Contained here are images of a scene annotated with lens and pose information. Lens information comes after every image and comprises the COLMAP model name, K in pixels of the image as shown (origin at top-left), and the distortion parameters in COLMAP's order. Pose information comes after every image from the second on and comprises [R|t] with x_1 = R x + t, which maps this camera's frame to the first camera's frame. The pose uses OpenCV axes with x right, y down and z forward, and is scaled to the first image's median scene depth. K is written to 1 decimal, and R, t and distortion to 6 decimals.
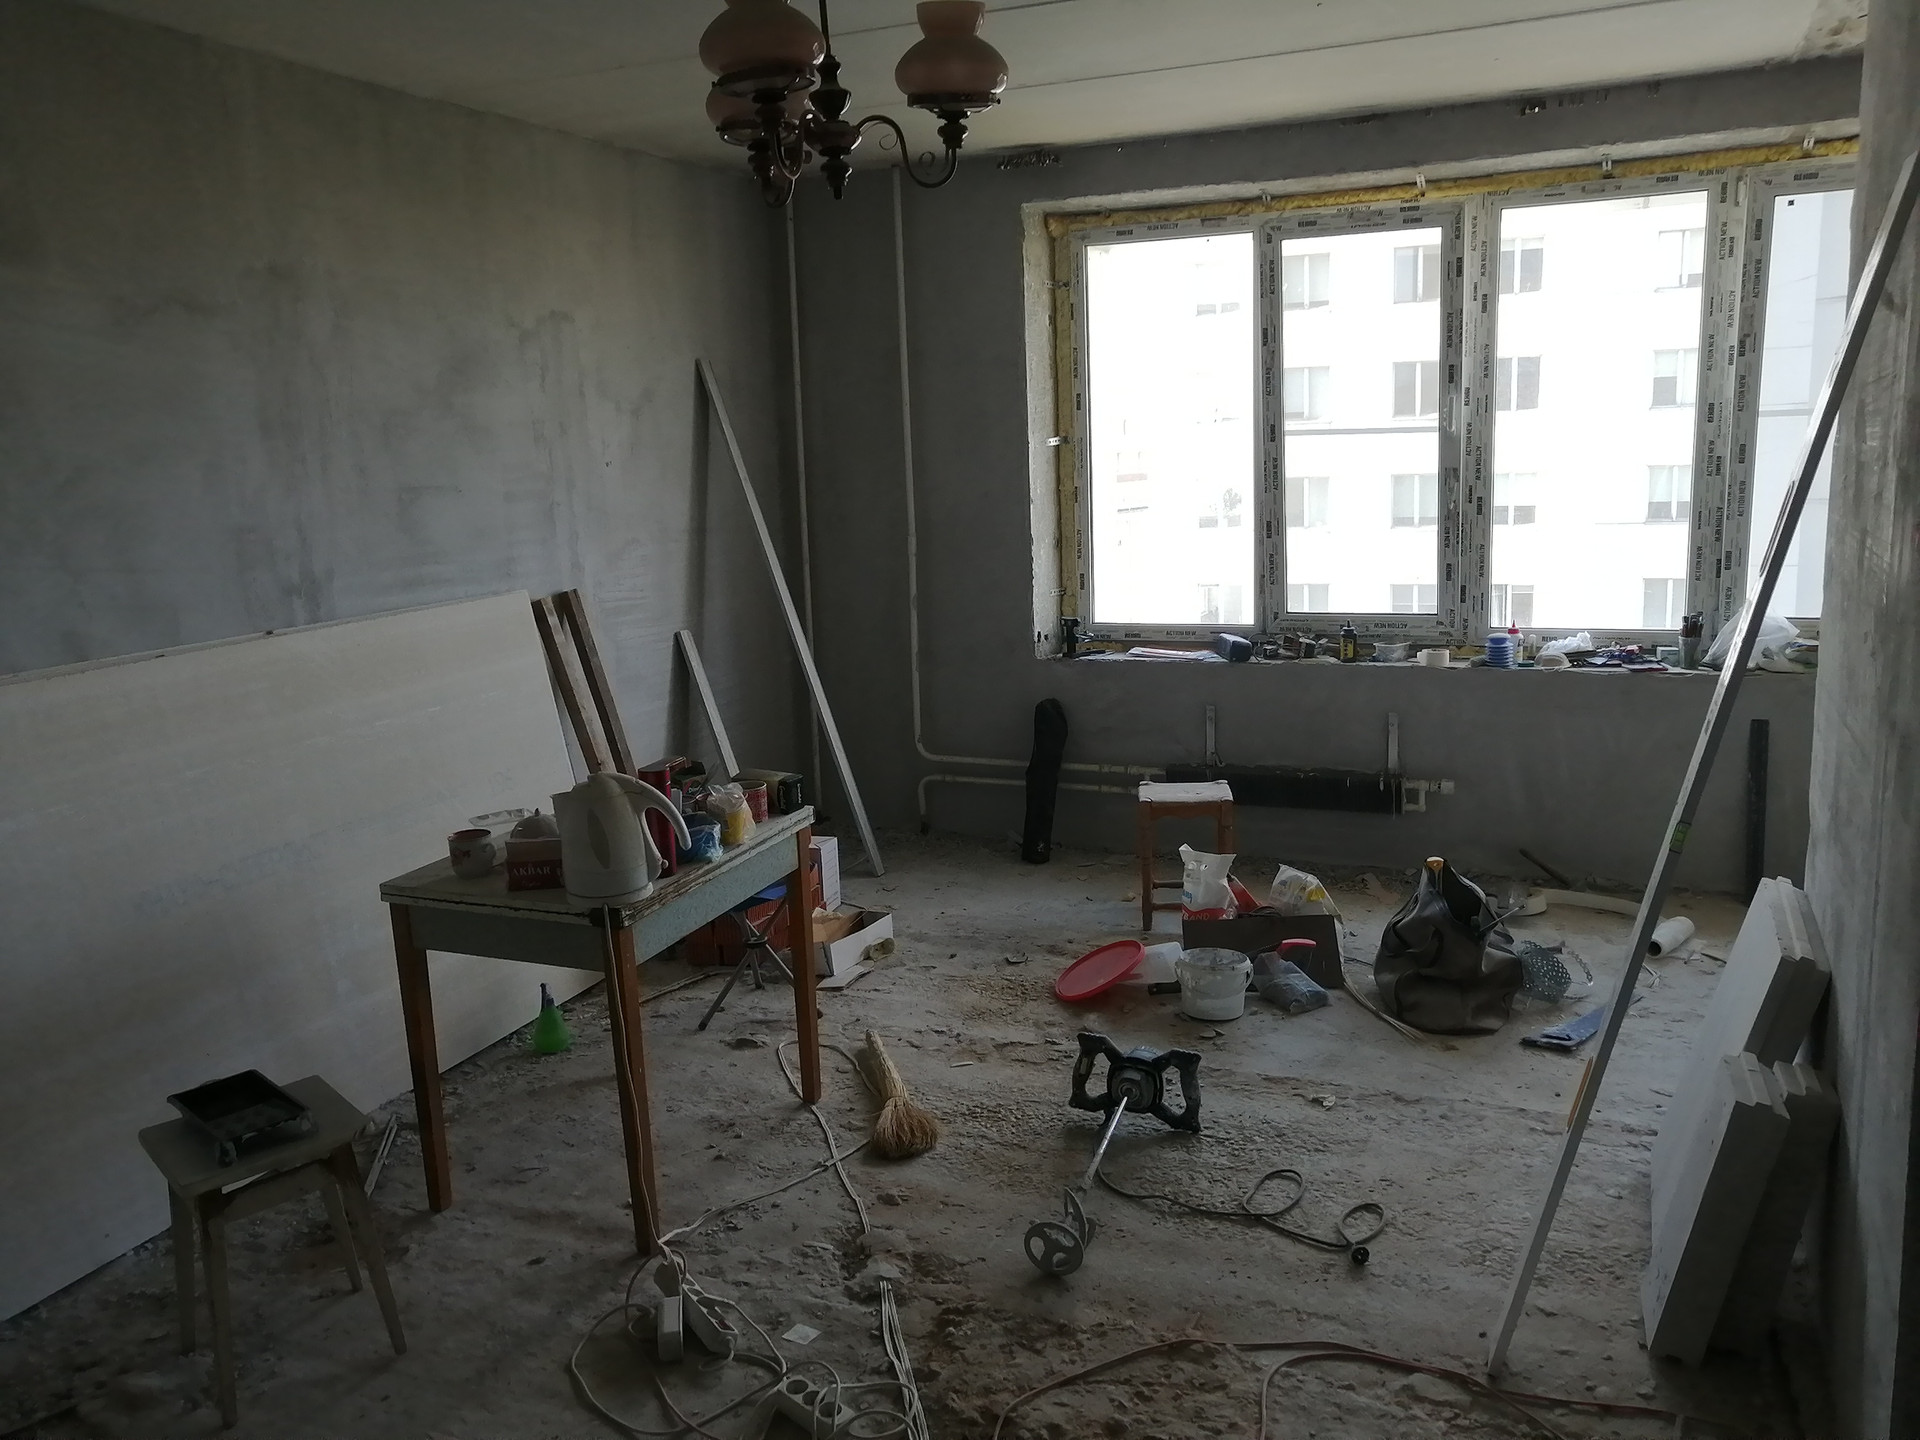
lens RADIAL K [[1517.8, 0, 955.2], [0, 1517.8, 730.9], [0, 0, 1]] dist [-0.021737, 0.060940]
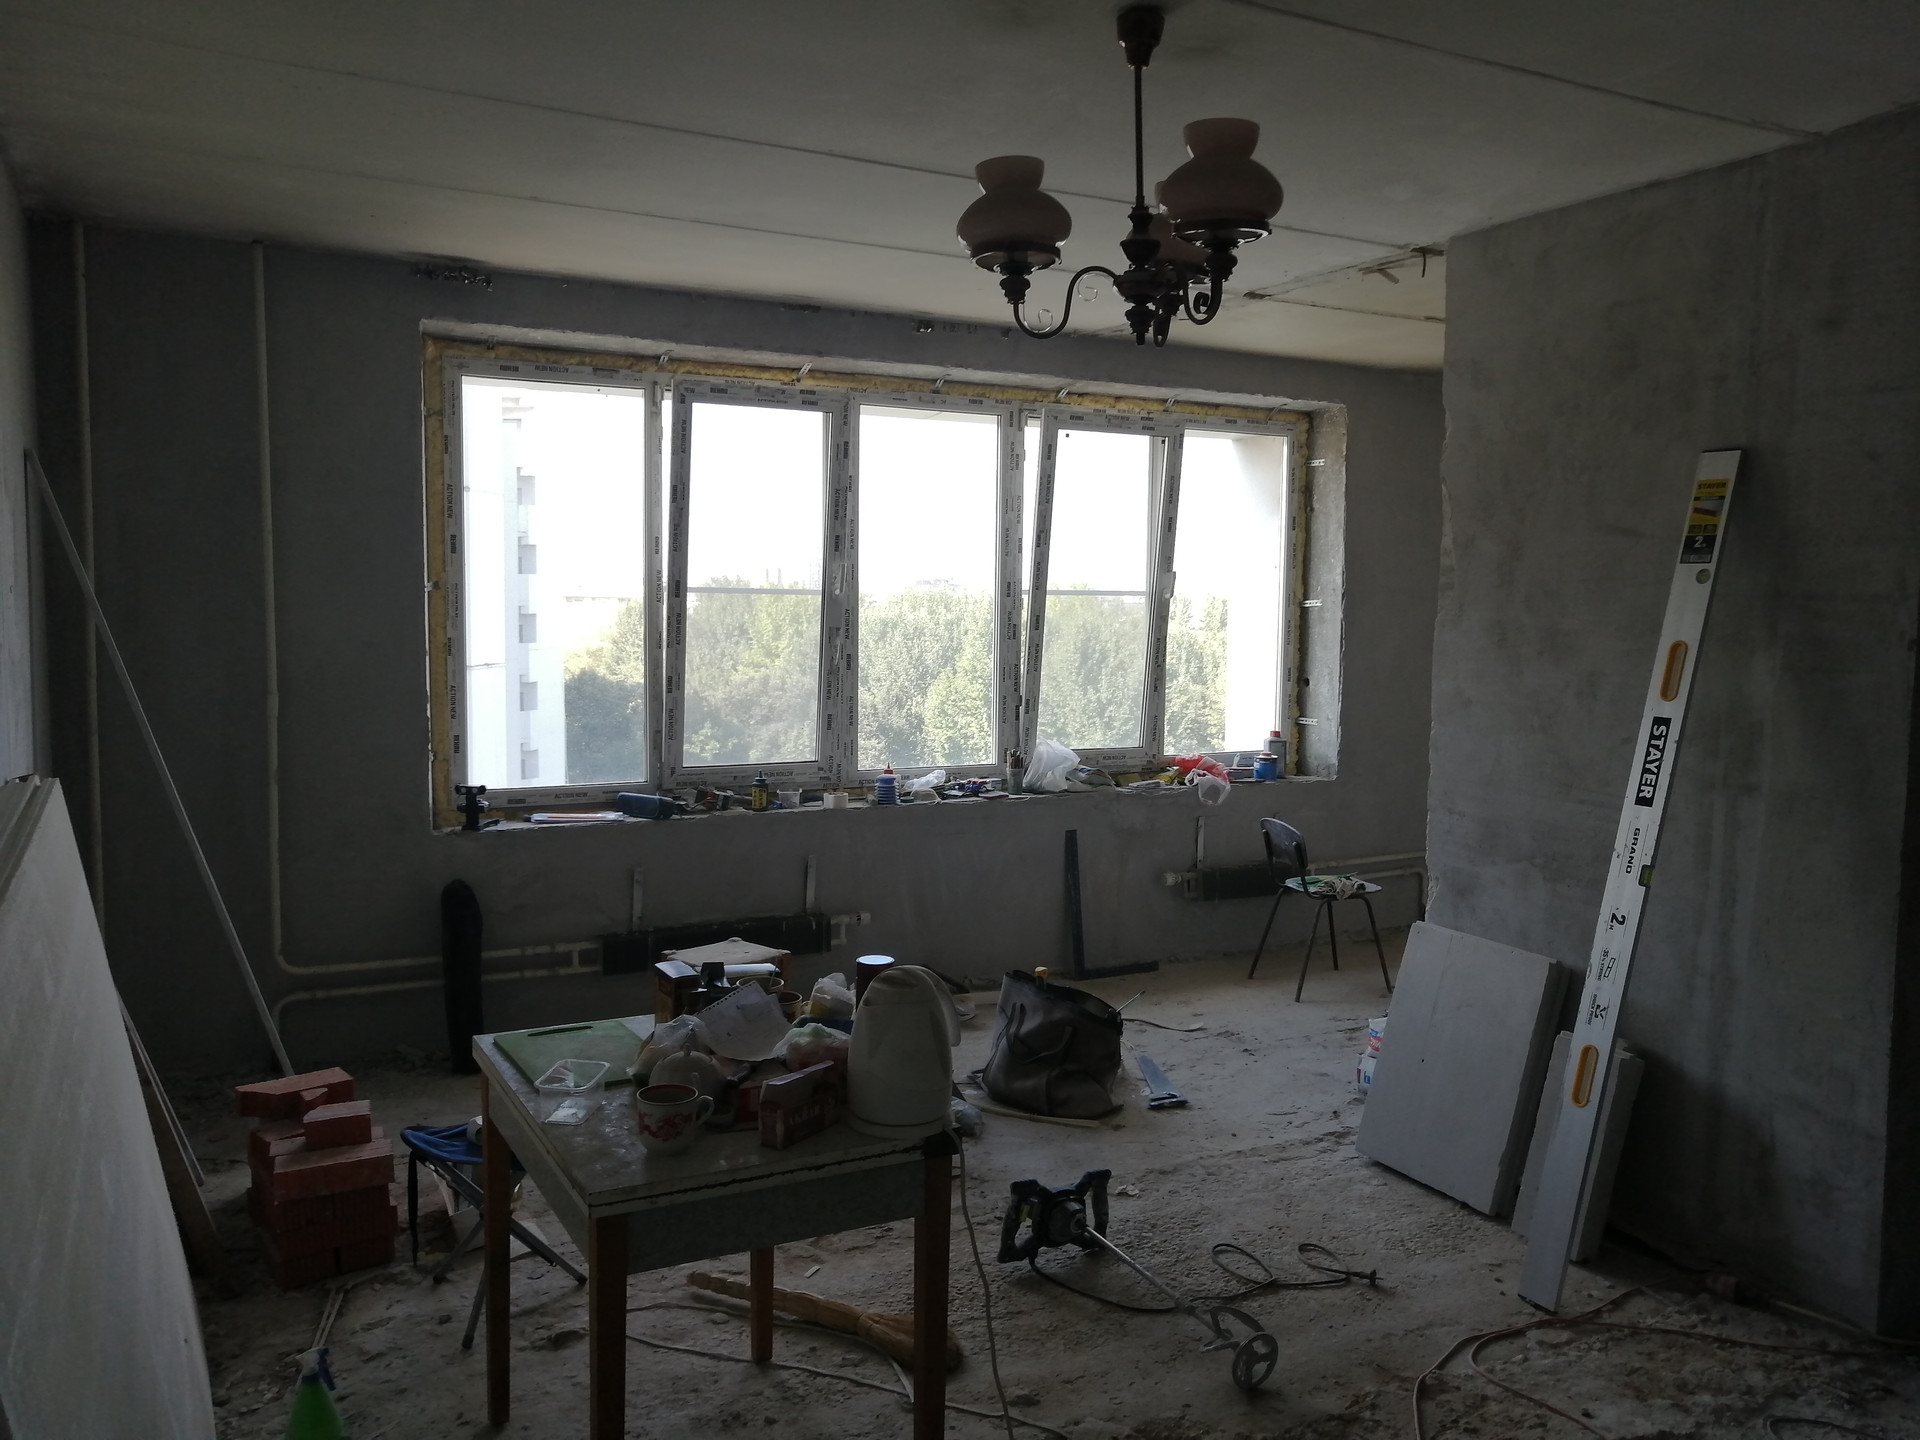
lens RADIAL K [[1517.8, 0, 973.7], [0, 1517.8, 721.4], [0, 0, 1]] dist [-0.021737, 0.060940]
pose [[0.624270, -0.022871, 0.780874, -0.475153], [0.112267, 0.991822, -0.060702, -0.028272], [-0.773100, 0.125561, 0.621733, 0.250032]]
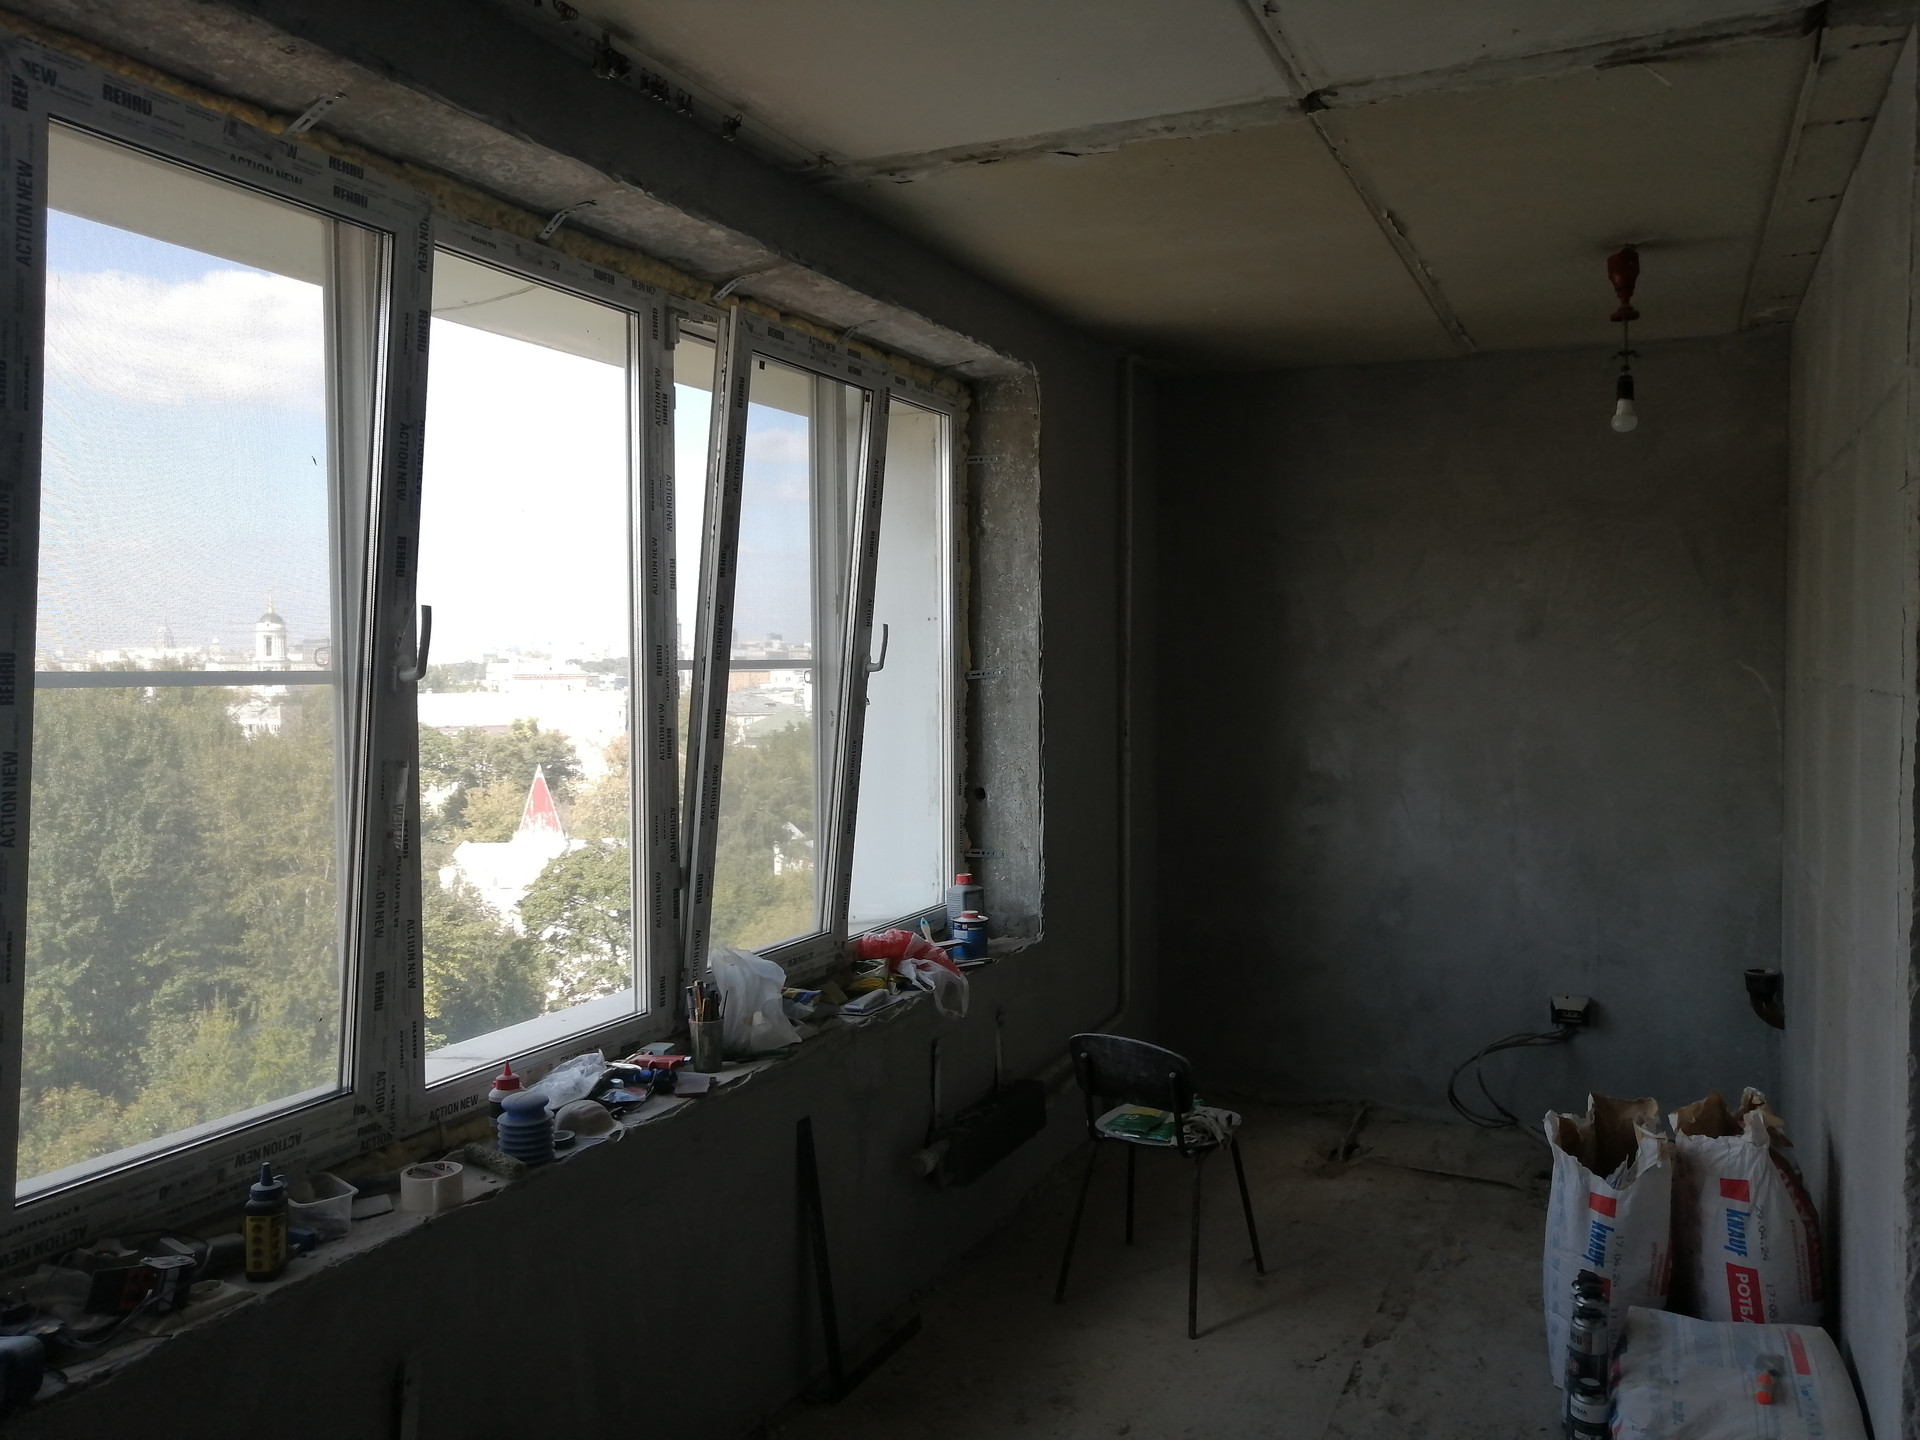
lens RADIAL K [[1517.8, 0, 958.6], [0, 1517.8, 718.5], [0, 0, 1]] dist [-0.021737, 0.060940]
pose [[0.026376, -0.003419, 0.999646, -0.120252], [0.194846, 0.980832, -0.001787, -0.154356], [-0.980479, 0.194824, 0.026537, 0.830557]]
